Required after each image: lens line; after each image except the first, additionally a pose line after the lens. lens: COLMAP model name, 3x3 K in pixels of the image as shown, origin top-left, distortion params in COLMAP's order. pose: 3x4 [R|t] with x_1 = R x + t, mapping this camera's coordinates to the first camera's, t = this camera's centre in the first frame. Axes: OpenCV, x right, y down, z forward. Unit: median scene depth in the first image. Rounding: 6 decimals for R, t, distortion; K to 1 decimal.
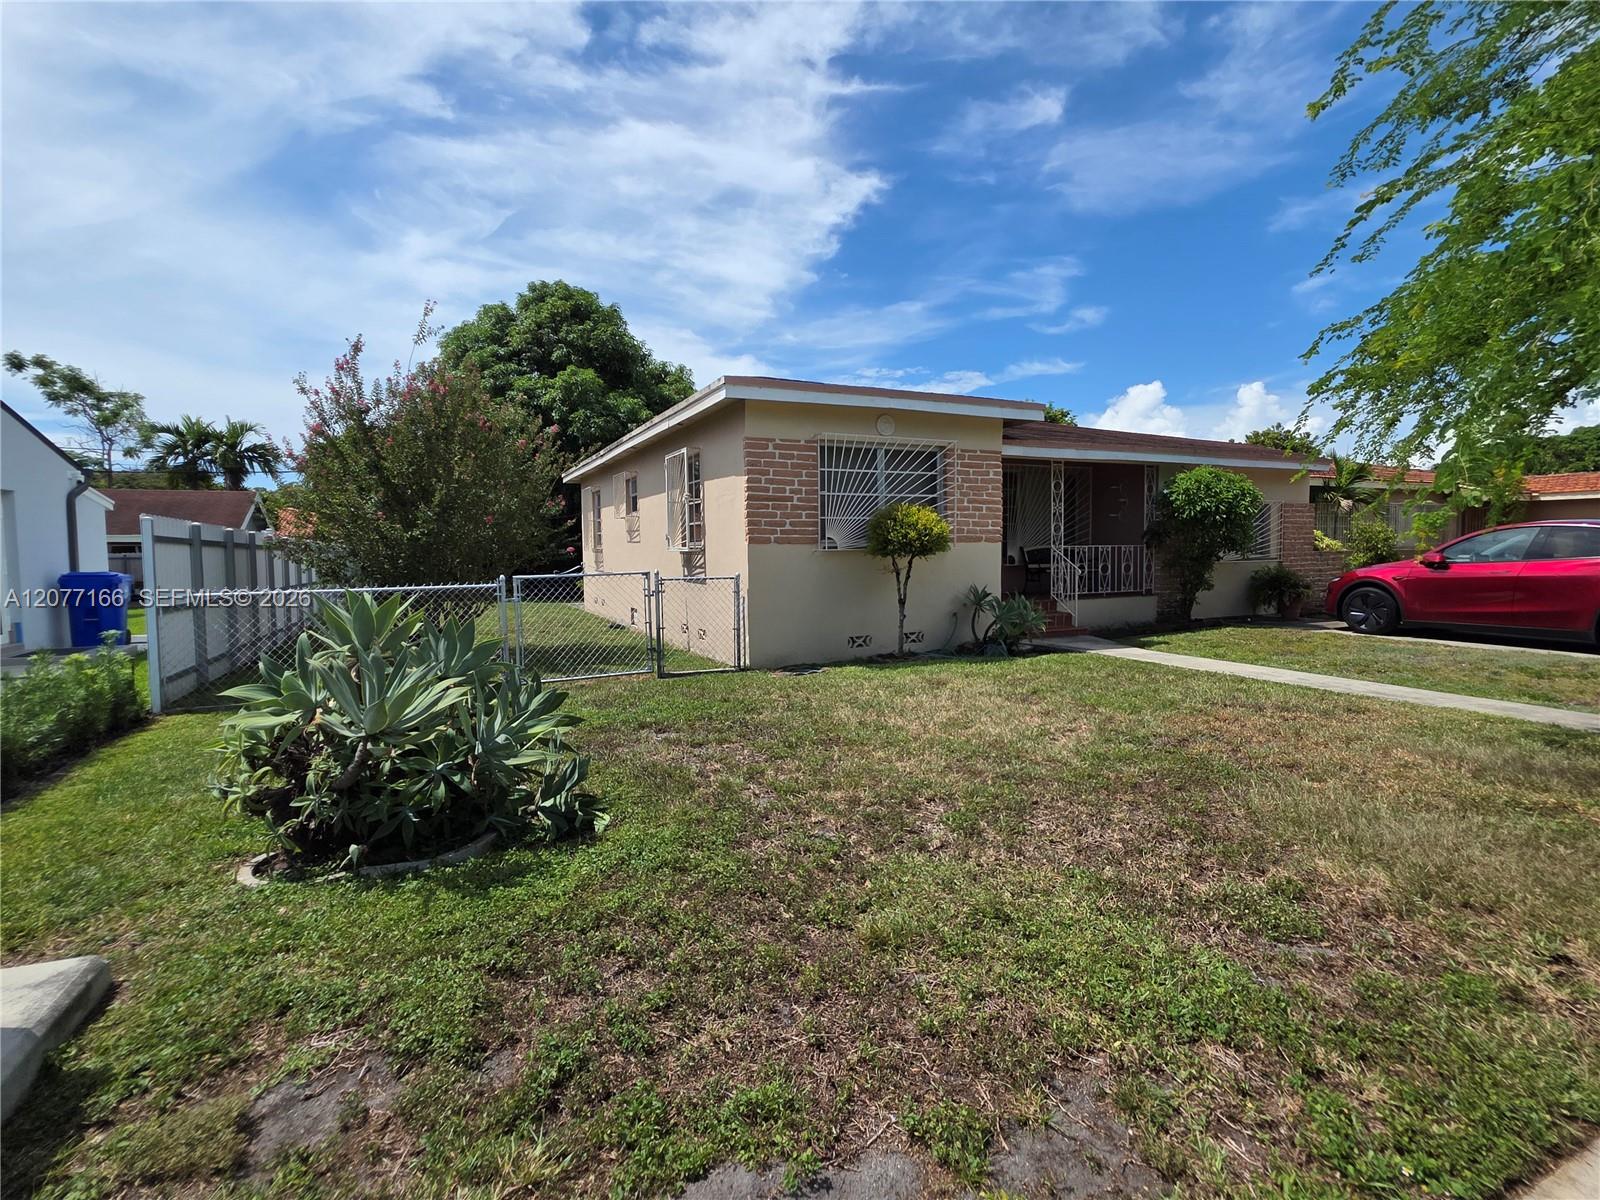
lens RADIAL K [[772.9, 0, 799.4], [0, 772.9, 583.5], [0, 0, 1]] dist [0.000353, -0.000095]
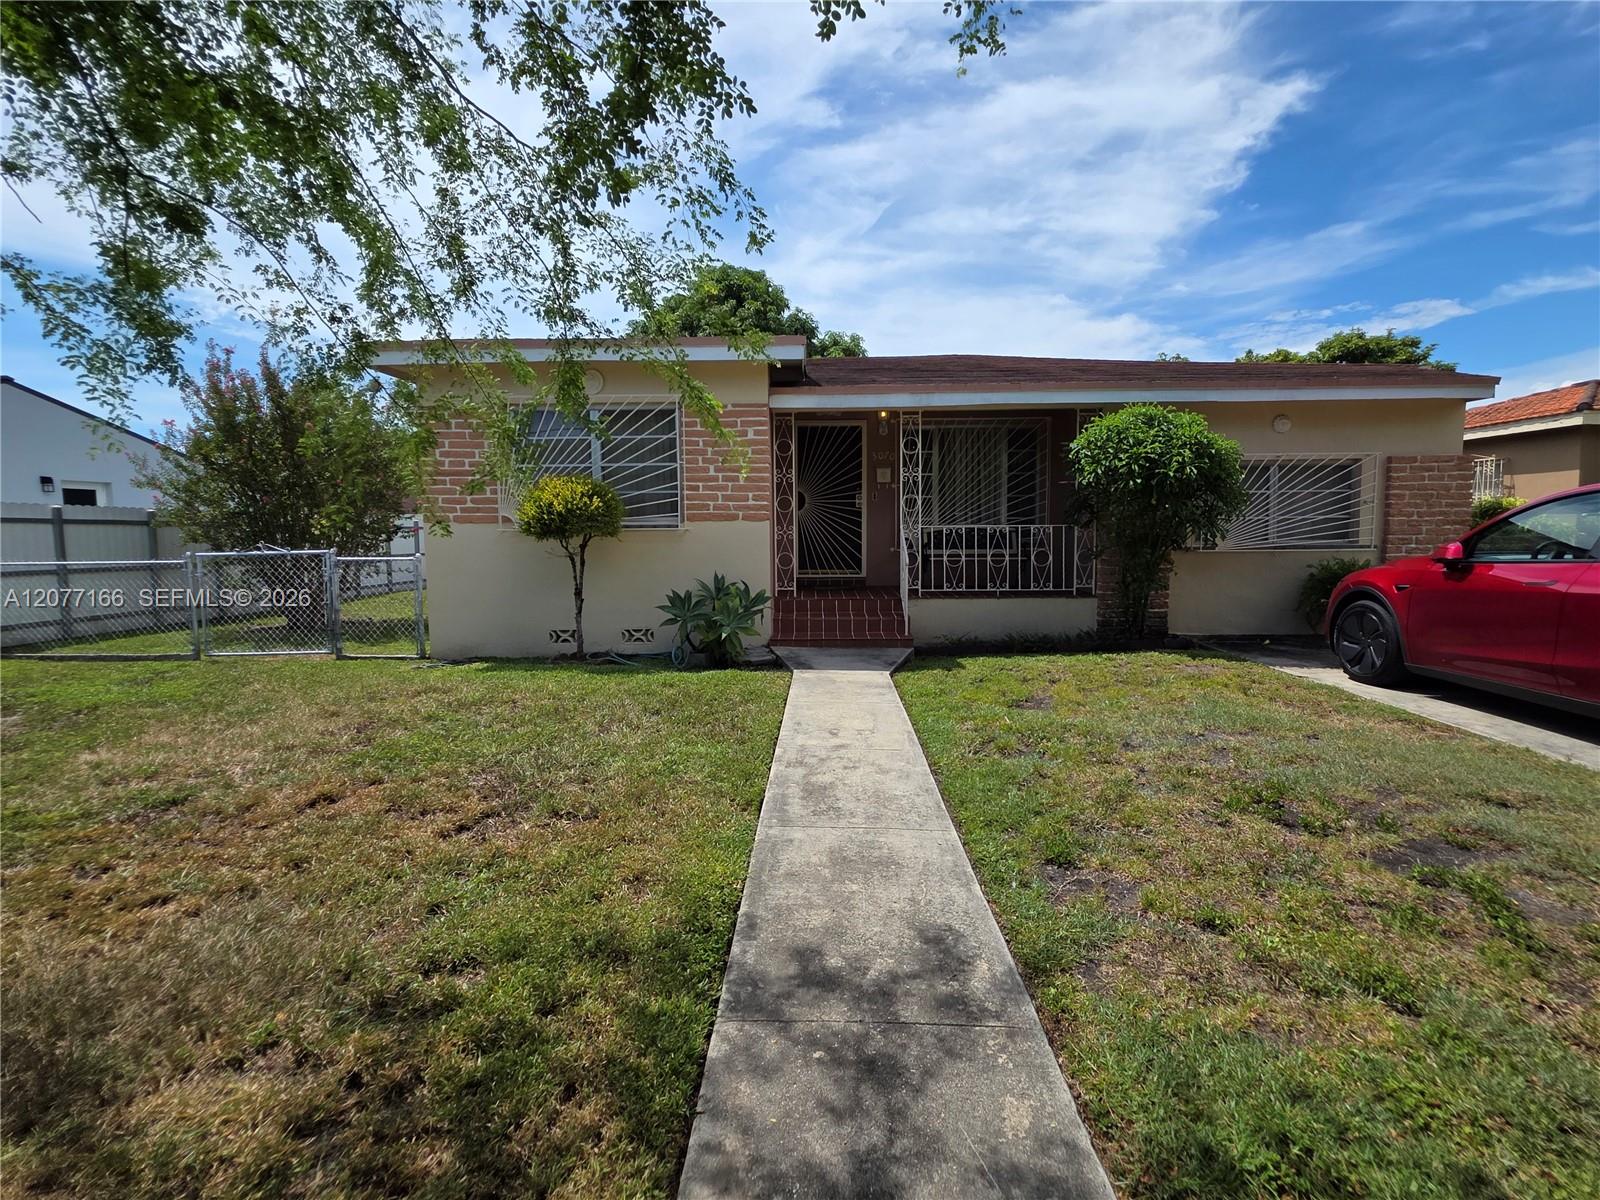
lens RADIAL K [[767.8, 0, 804.9], [0, 767.8, 575.4], [0, 0, 1]] dist [0.005070, 0.001639]
pose [[0.894575, 0.032803, -0.445711, 0.645655], [-0.022847, 0.999355, 0.027694, -0.020972], [0.446333, -0.014591, 0.894748, 0.325575]]
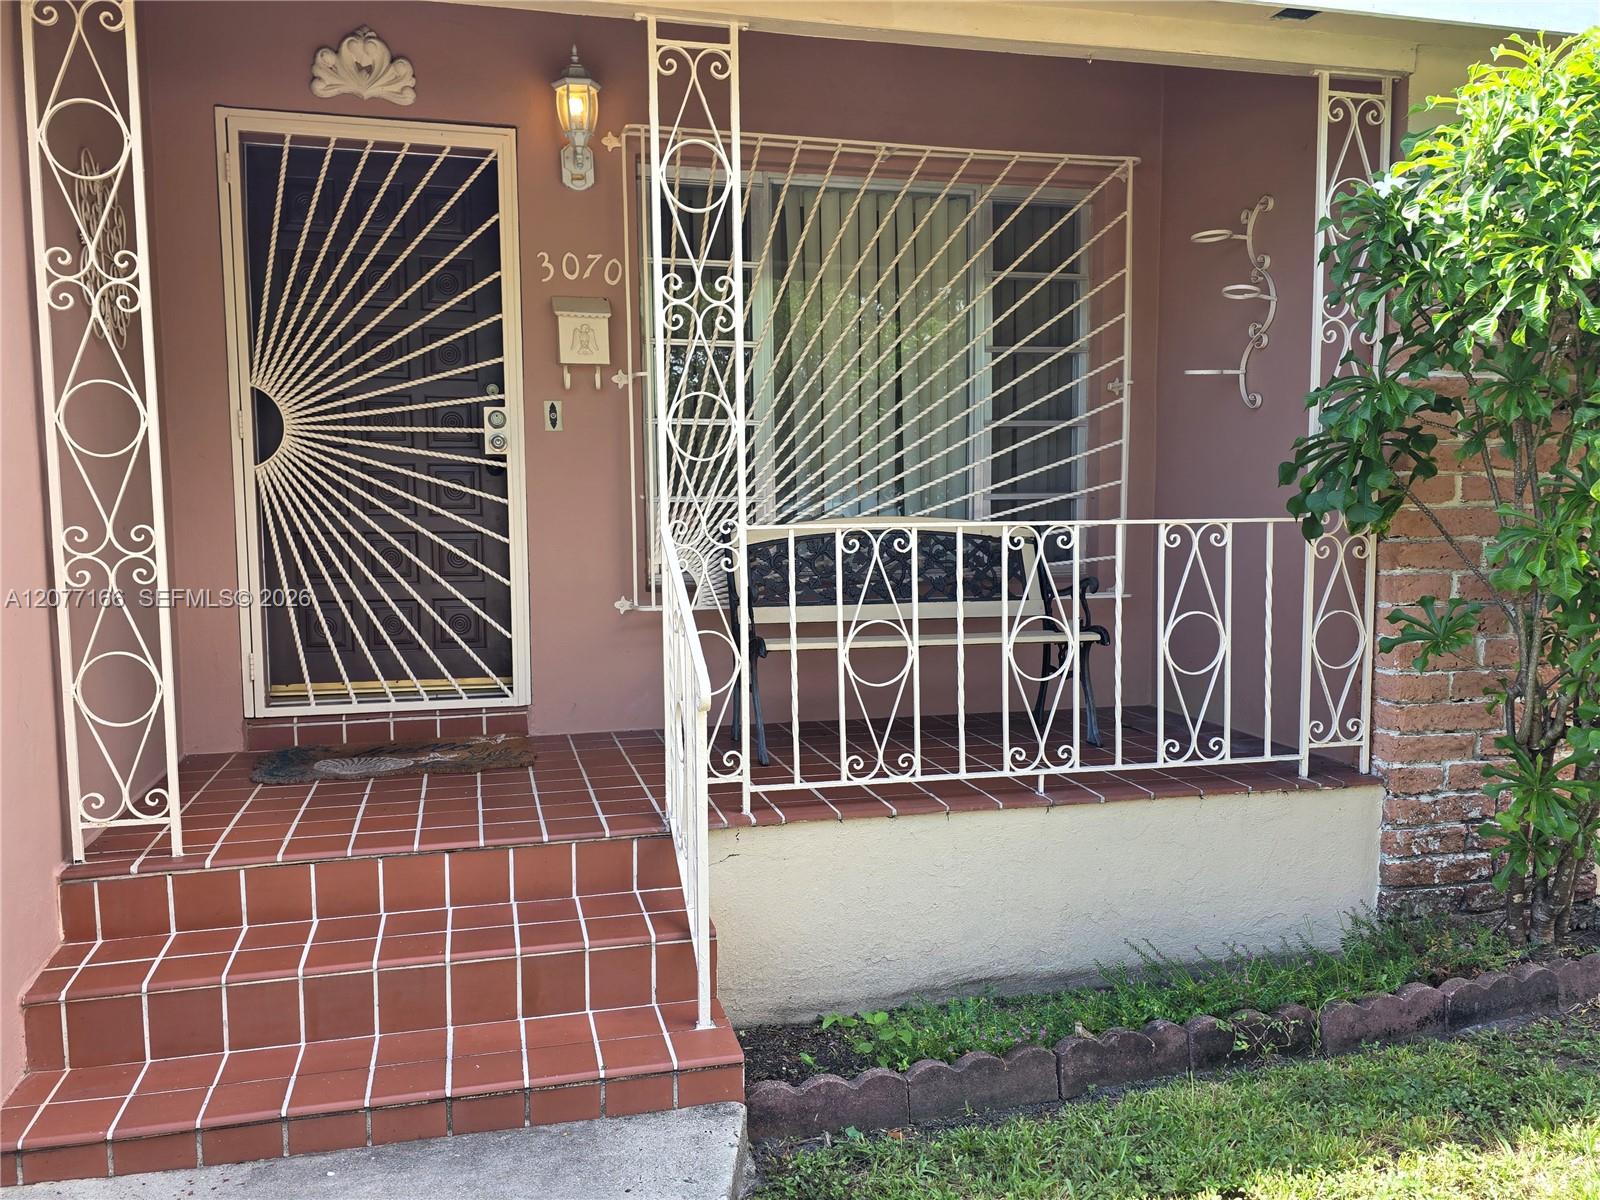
lens RADIAL K [[1228.9, 0, 804.7], [0, 1228.9, 631.8], [0, 0, 1]] dist [0.115662, -0.191349]
pose [[0.981834, 0.017959, -0.188889, 0.460606], [-0.010303, 0.999088, 0.041437, -0.039866], [0.189461, -0.038739, 0.981124, 0.816632]]
